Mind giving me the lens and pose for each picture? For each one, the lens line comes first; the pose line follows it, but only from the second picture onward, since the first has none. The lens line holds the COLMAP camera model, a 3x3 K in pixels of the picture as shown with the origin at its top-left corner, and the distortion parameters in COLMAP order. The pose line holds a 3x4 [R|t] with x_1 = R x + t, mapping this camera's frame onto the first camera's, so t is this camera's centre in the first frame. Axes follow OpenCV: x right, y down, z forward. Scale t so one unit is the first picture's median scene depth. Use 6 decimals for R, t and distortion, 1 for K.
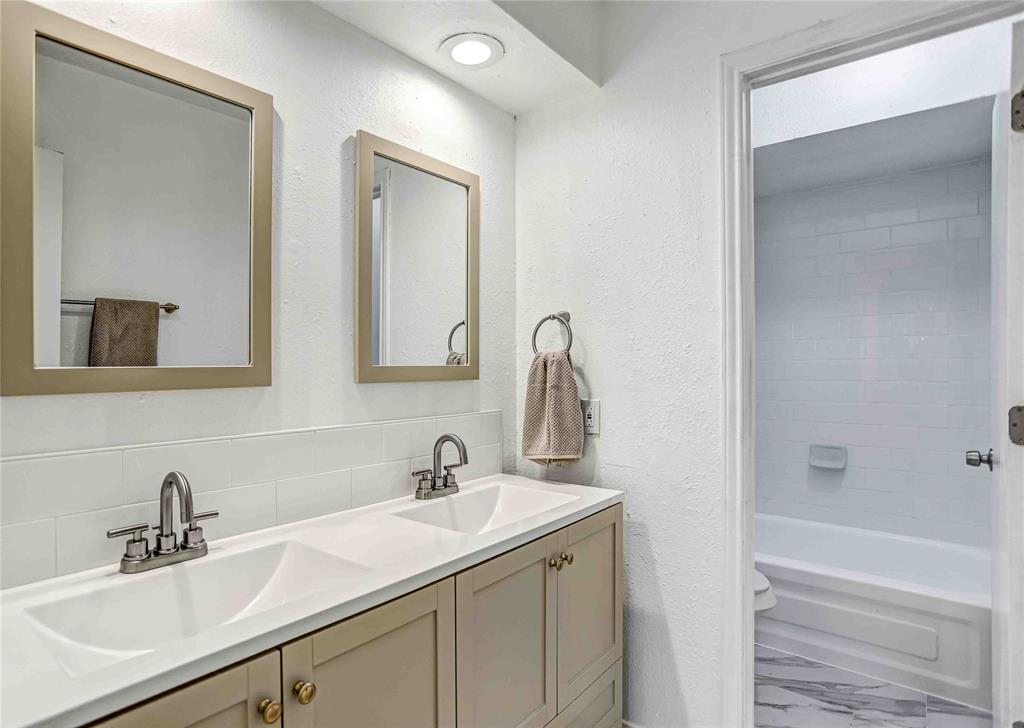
lens RADIAL K [[539.6, 0, 512.0], [0, 539.6, 364.0], [0, 0, 1]] dist [-0.060080, -0.000013]
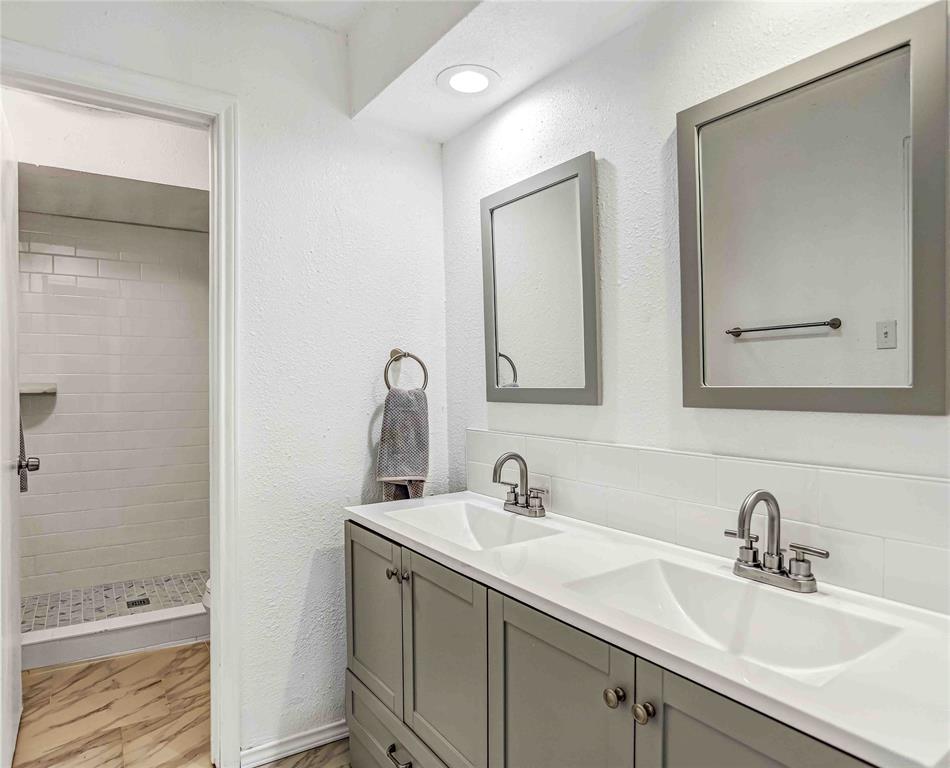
lens RADIAL K [[605.8, 0, 475.0], [0, 605.8, 384.0], [0, 0, 1]] dist [-0.000444, -0.000355]
pose [[-0.296649, -0.000938, -0.954986, 0.691041], [0.012523, 0.999910, -0.004872, -0.000638], [0.954904, -0.013405, -0.296611, 0.885865]]
